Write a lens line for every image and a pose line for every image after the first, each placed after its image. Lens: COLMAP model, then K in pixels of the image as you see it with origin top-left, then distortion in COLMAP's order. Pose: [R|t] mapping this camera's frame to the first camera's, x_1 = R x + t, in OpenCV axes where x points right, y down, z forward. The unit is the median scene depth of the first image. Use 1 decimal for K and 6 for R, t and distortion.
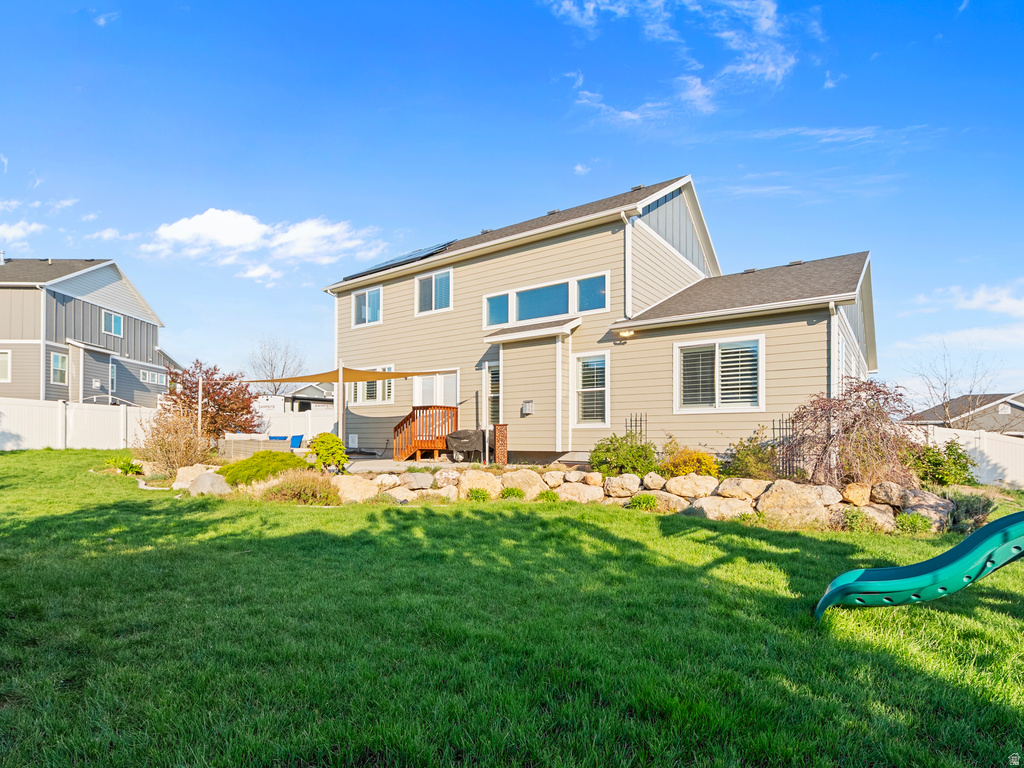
lens RADIAL K [[525.5, 0, 517.9], [0, 525.5, 395.2], [0, 0, 1]] dist [0.001655, 0.001363]
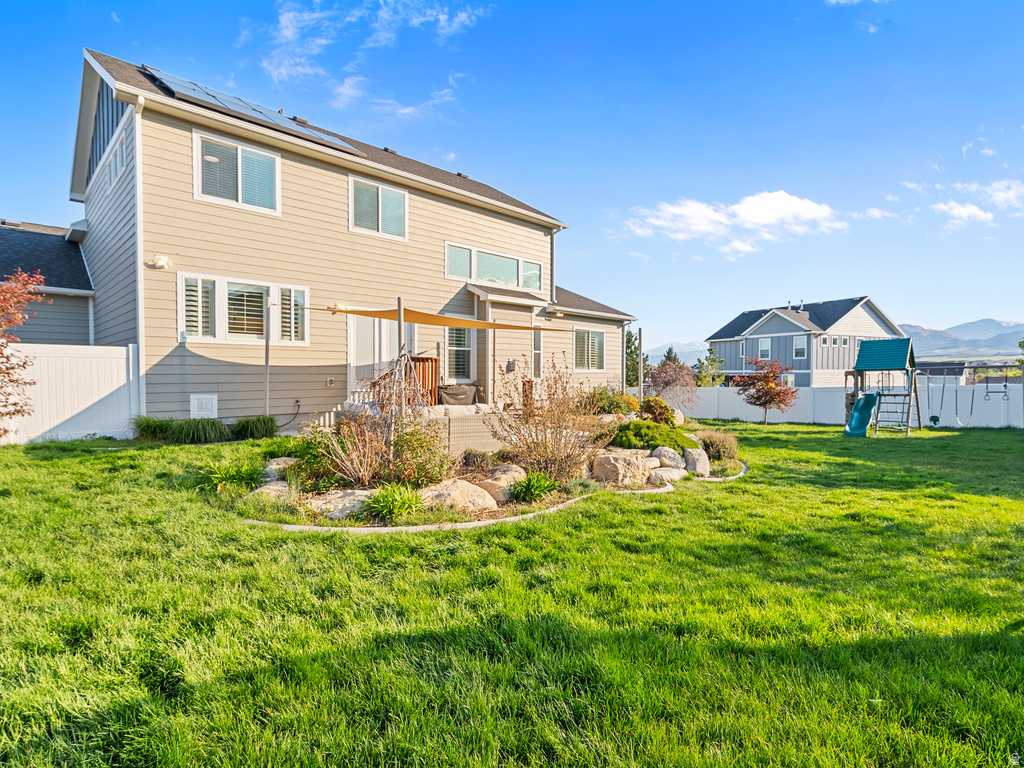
lens RADIAL K [[525.5, 0, 517.9], [0, 525.5, 395.2], [0, 0, 1]] dist [0.001655, 0.001363]
pose [[0.170988, -0.021468, 0.985039, -0.833540], [-0.050674, 0.998248, 0.030552, 0.042966], [-0.983969, -0.055140, 0.169601, 0.597882]]
